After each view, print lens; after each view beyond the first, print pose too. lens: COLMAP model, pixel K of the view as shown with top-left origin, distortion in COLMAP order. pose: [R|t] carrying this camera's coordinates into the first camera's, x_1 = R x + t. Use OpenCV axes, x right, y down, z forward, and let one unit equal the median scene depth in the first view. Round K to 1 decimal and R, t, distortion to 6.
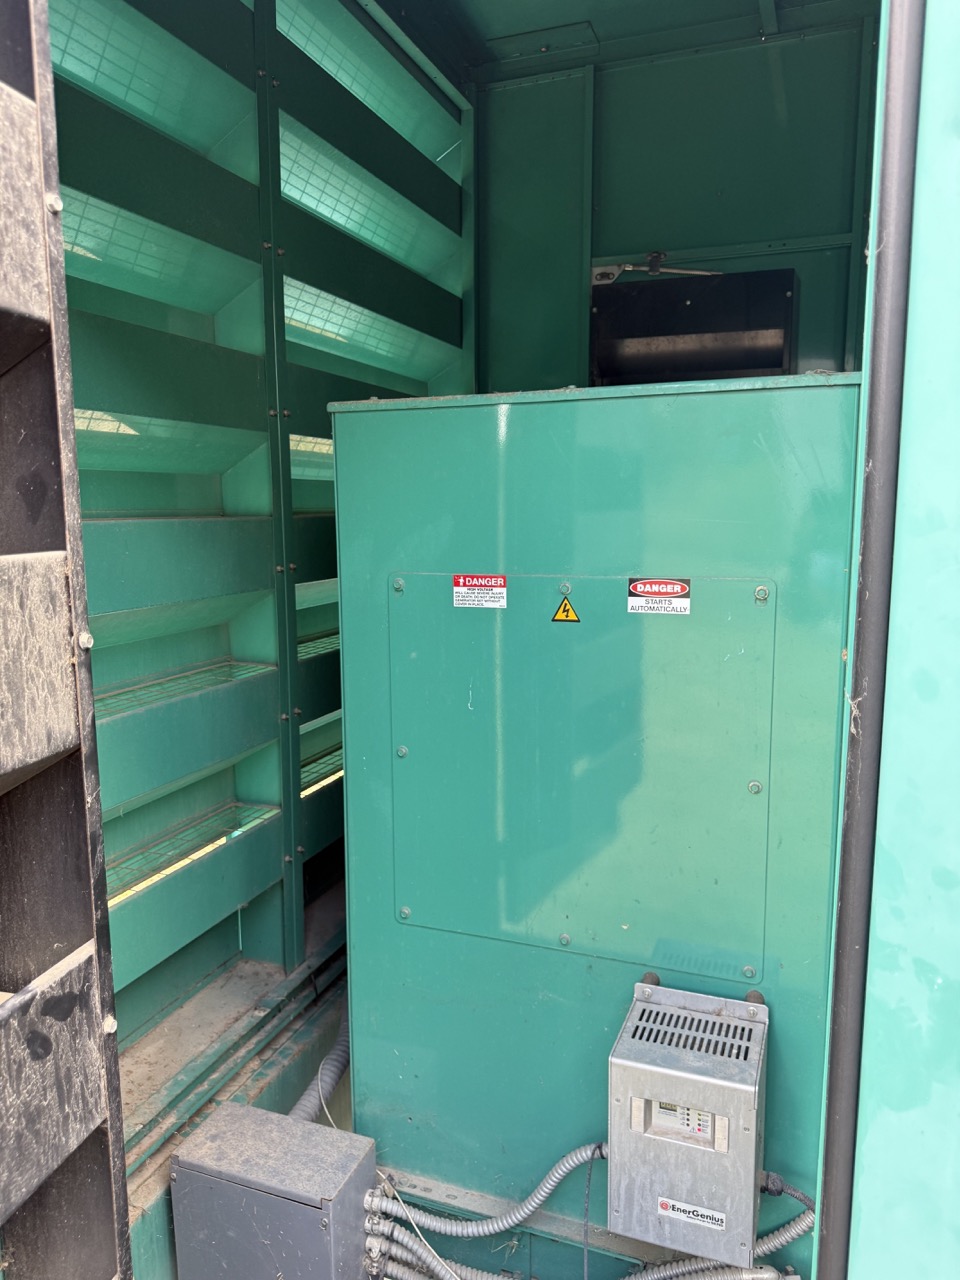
lens RADIAL K [[915.2, 0, 476.1], [0, 915.2, 640.0], [0, 0, 1]] dist [0.035951, -0.052108]
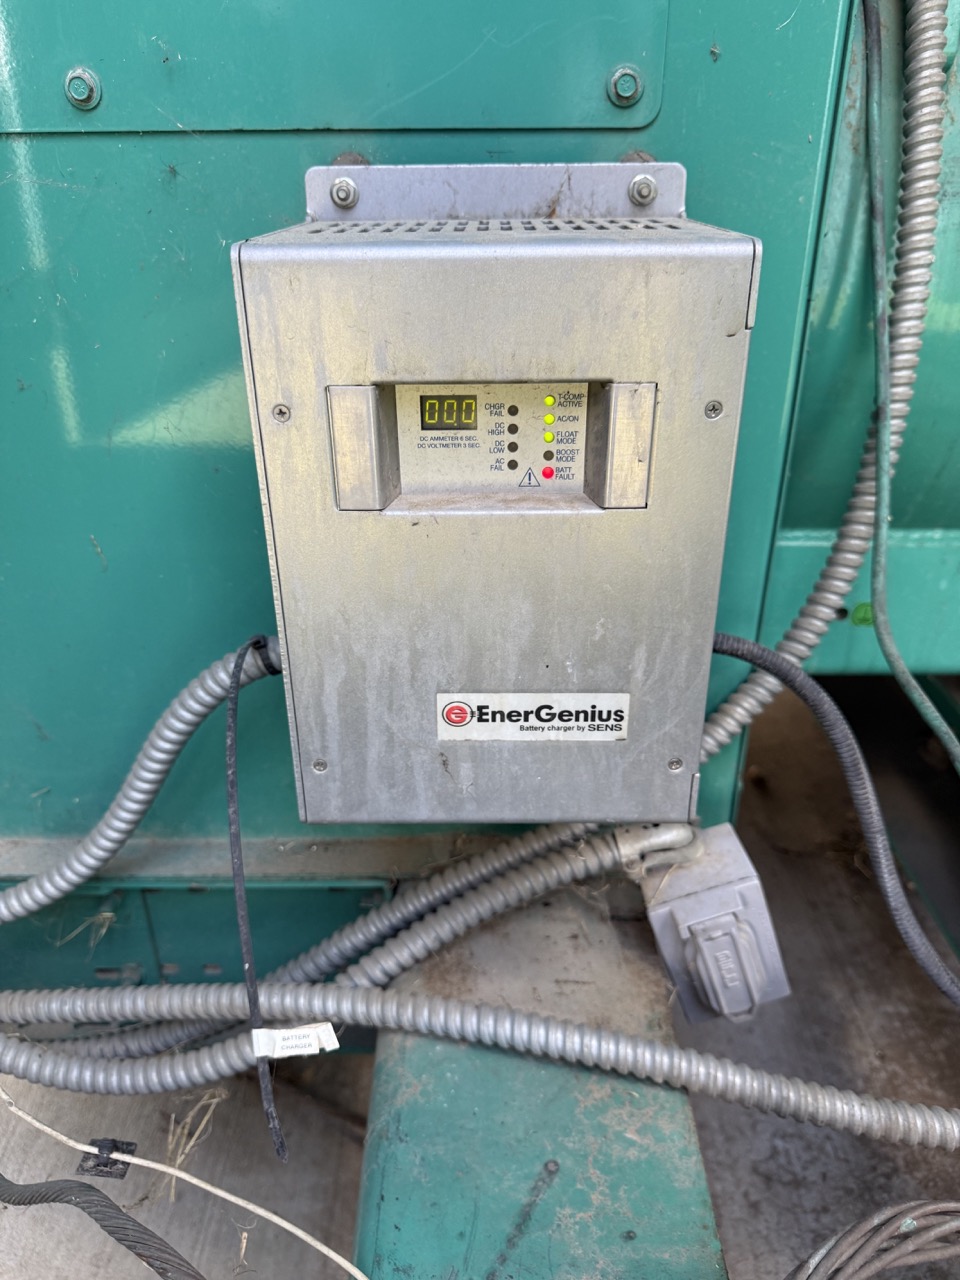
lens RADIAL K [[915.2, 0, 476.1], [0, 915.2, 640.0], [0, 0, 1]] dist [0.035951, -0.052108]
pose [[0.932427, -0.157504, 0.325226, 0.104971], [0.047380, 0.945529, 0.322071, 0.477832], [-0.358239, -0.284899, 0.889099, 0.700765]]
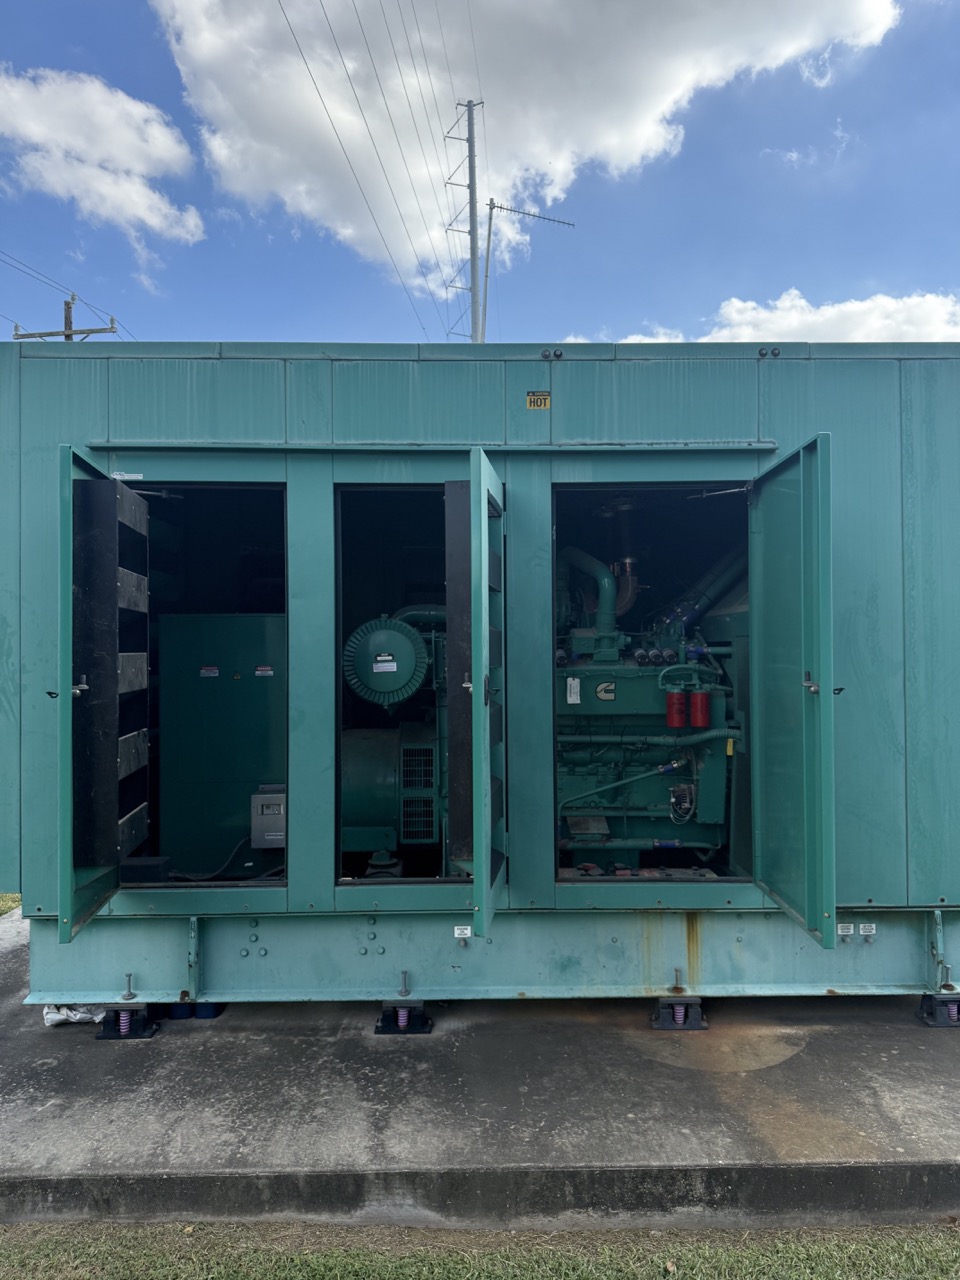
lens RADIAL K [[915.2, 0, 476.1], [0, 915.2, 640.0], [0, 0, 1]] dist [0.035951, -0.052108]
pose [[0.927604, 0.005789, 0.373520, -0.390206], [0.053440, 0.987540, -0.148019, 0.432871], [-0.369723, 0.157264, 0.915736, -2.745364]]
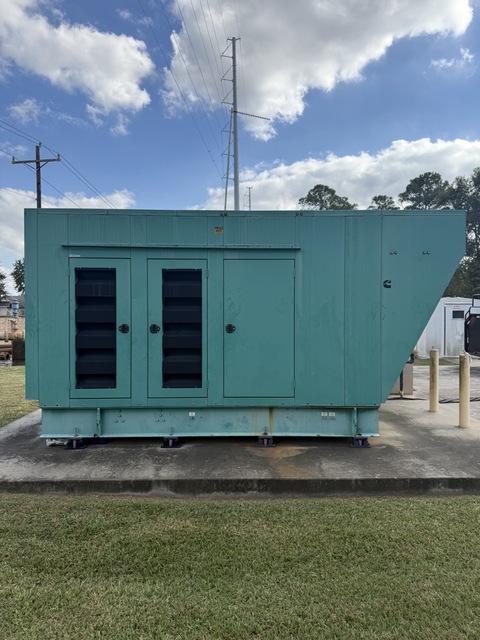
lens RADIAL K [[457.6, 0, 238.1], [0, 457.6, 320.0], [0, 0, 1]] dist [0.035951, -0.052108]
pose [[0.927872, -0.000223, 0.372900, -0.545370], [0.046718, 0.992190, -0.115653, 0.603137], [-0.369962, 0.124732, 0.920636, -4.464035]]
